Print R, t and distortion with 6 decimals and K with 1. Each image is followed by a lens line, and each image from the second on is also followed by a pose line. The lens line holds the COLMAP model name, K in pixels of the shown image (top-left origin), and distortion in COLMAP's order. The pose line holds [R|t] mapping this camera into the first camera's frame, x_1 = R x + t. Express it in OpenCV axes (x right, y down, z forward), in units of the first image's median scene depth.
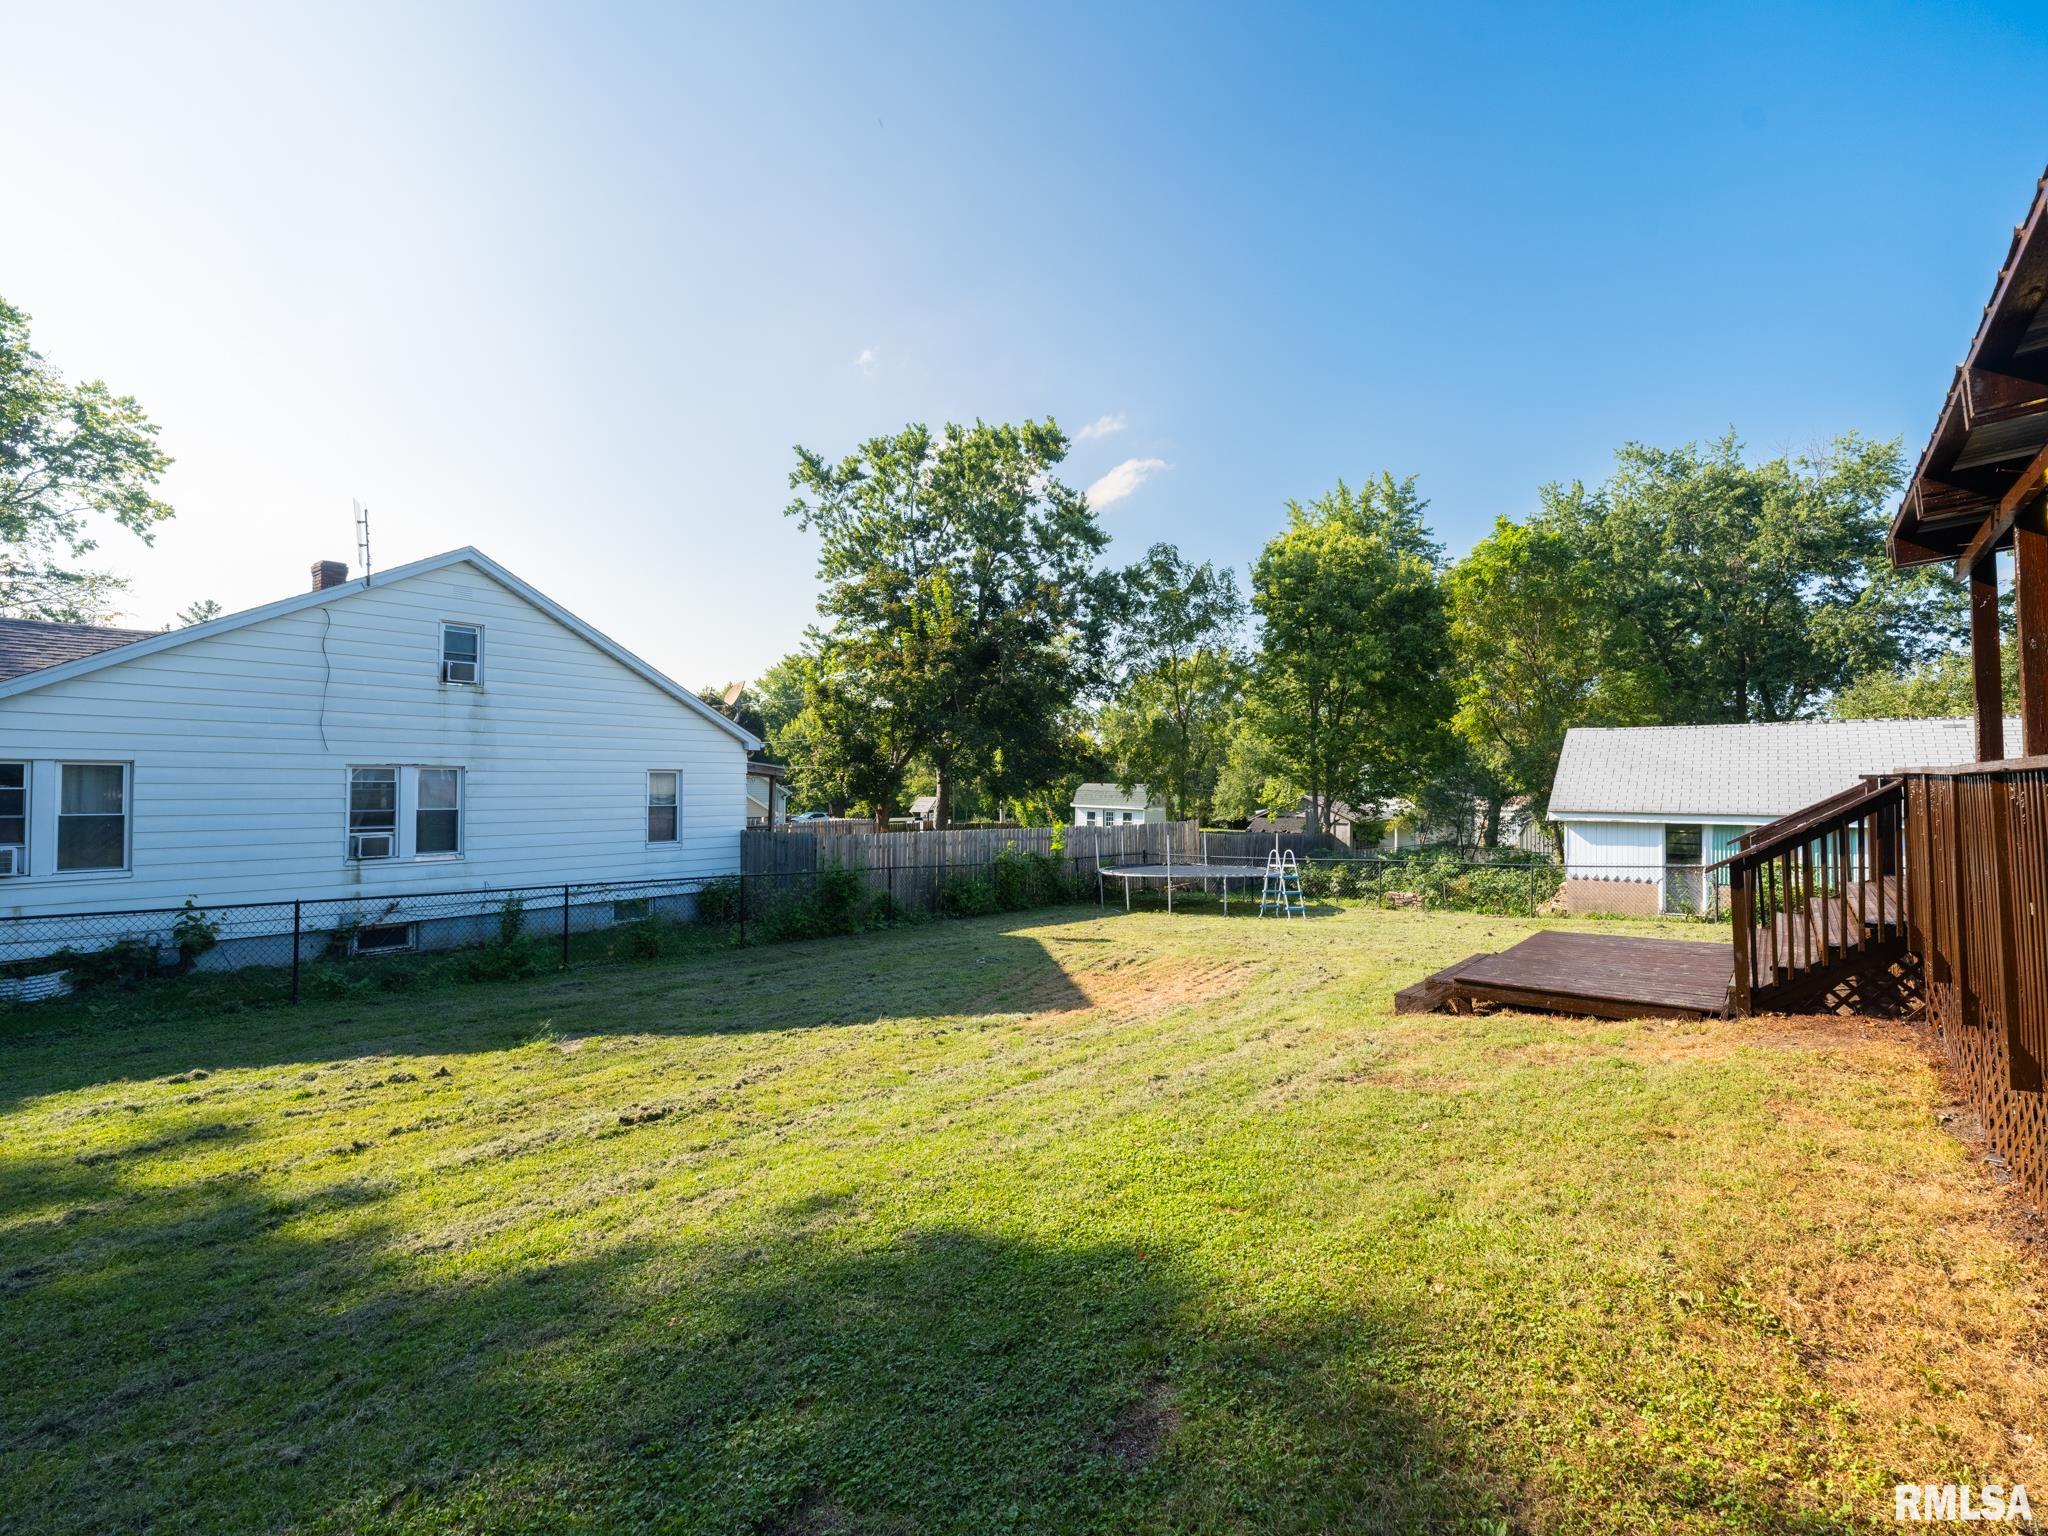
lens RADIAL K [[934.1, 0, 1011.4], [0, 934.1, 770.2], [0, 0, 1]] dist [-0.012394, 0.013072]
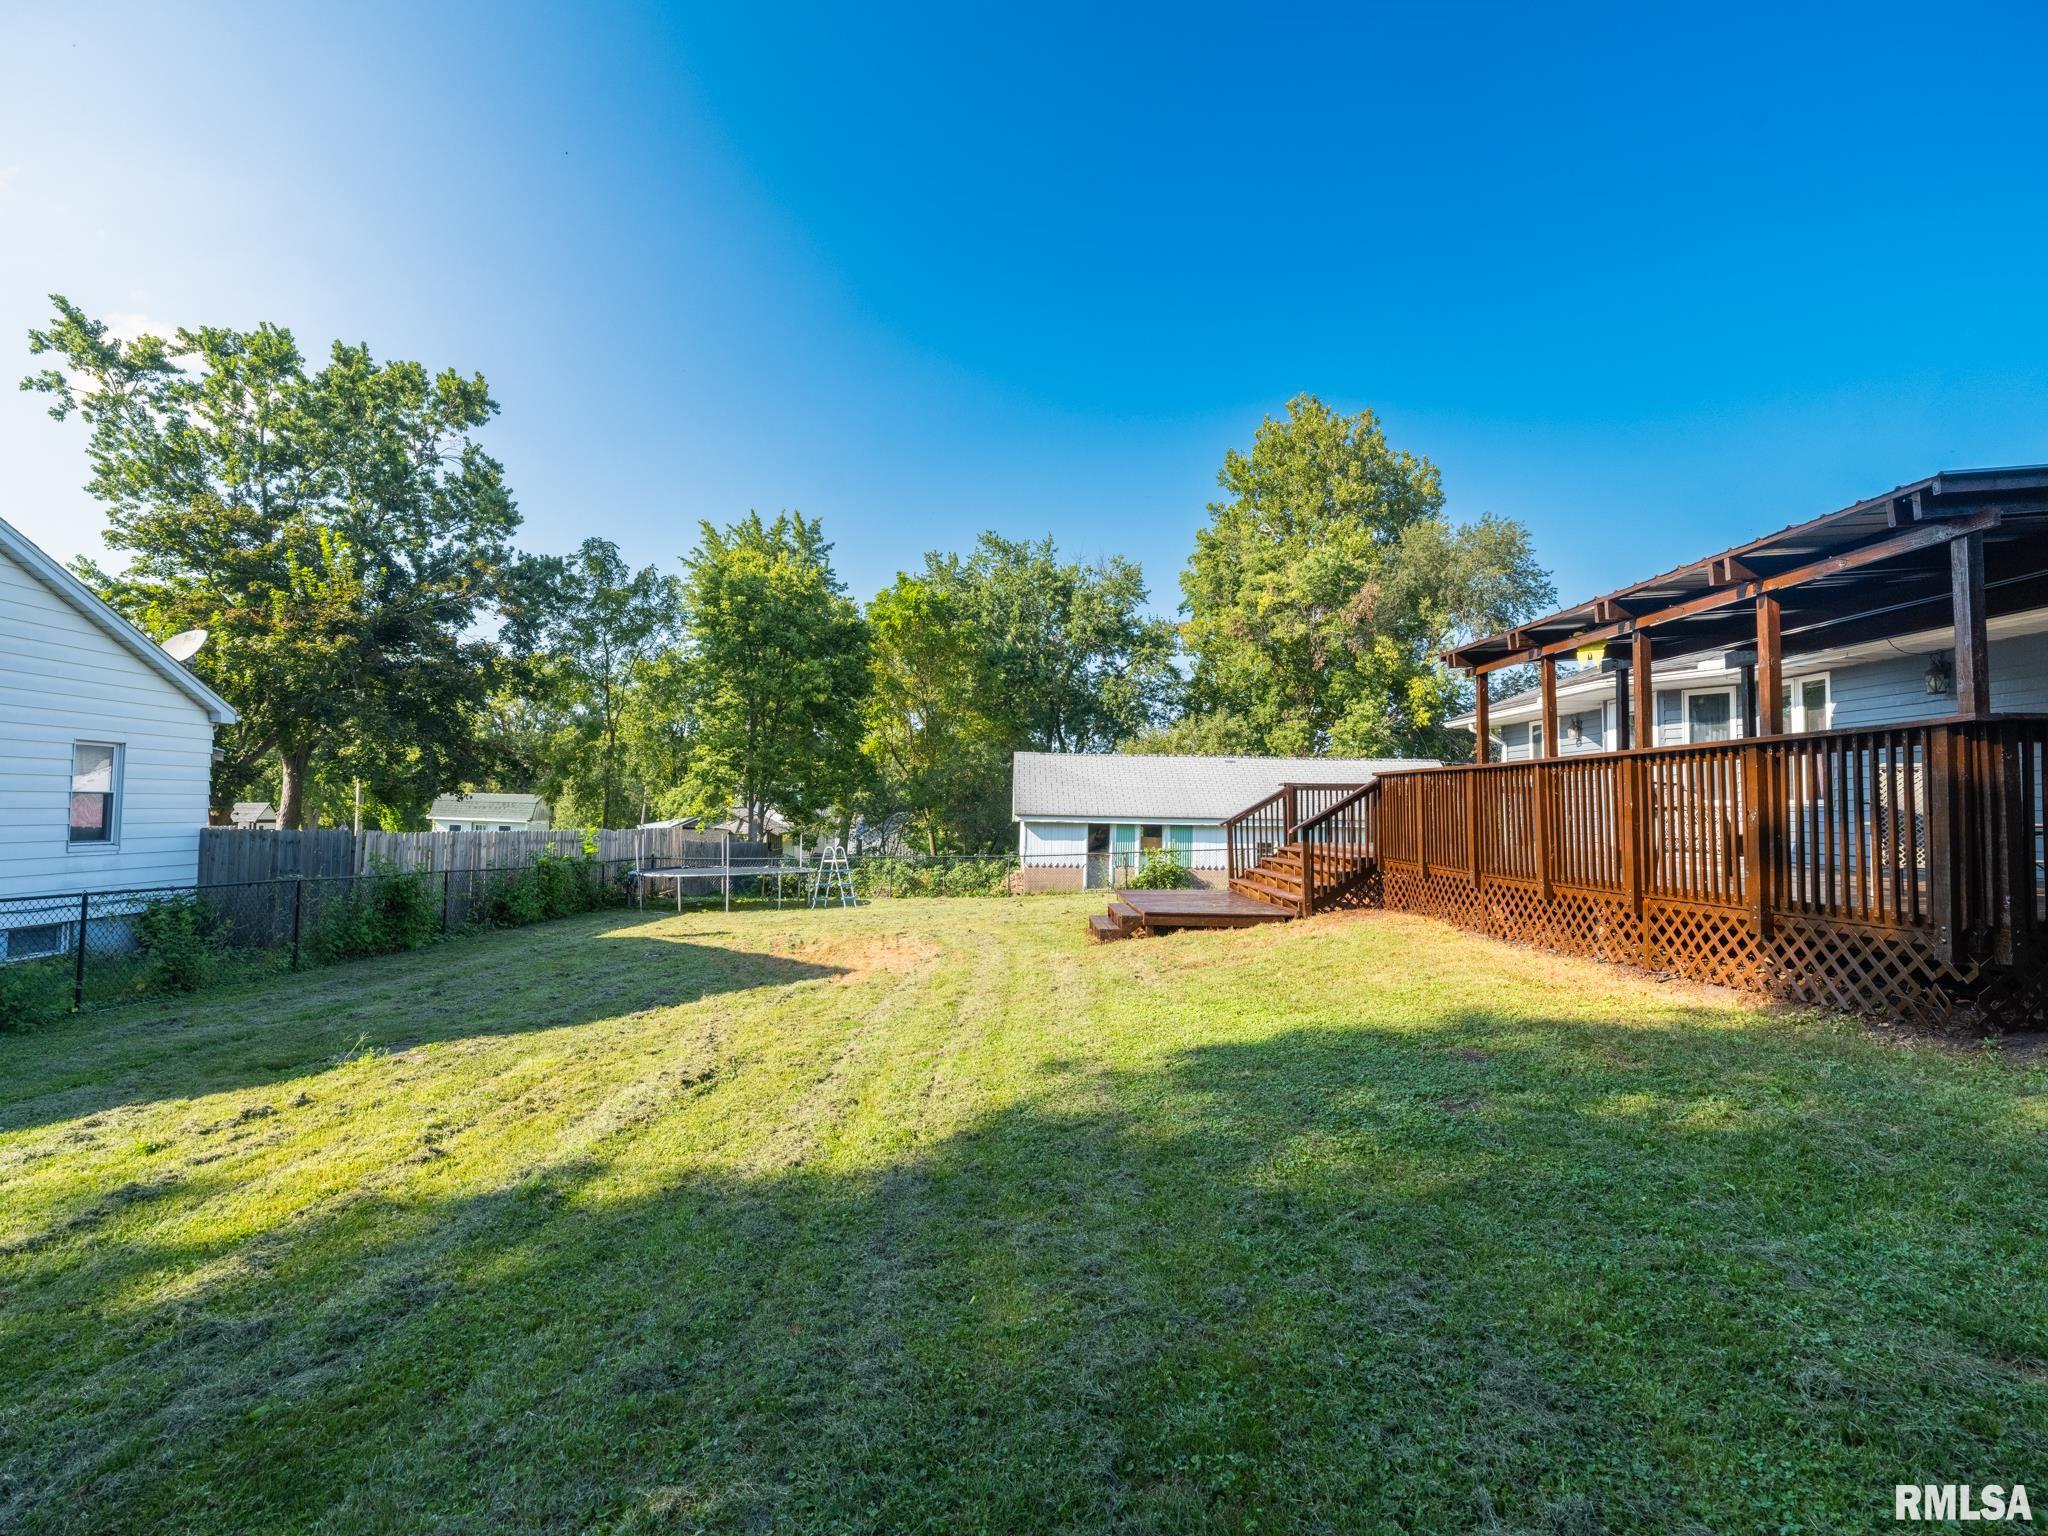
lens RADIAL K [[934.1, 0, 1011.4], [0, 934.1, 770.2], [0, 0, 1]] dist [-0.012394, 0.013072]
pose [[0.773064, 0.038556, 0.633155, -0.113469], [-0.025990, 0.999238, -0.029116, 0.009631], [-0.633795, 0.006052, 0.773478, 0.003102]]
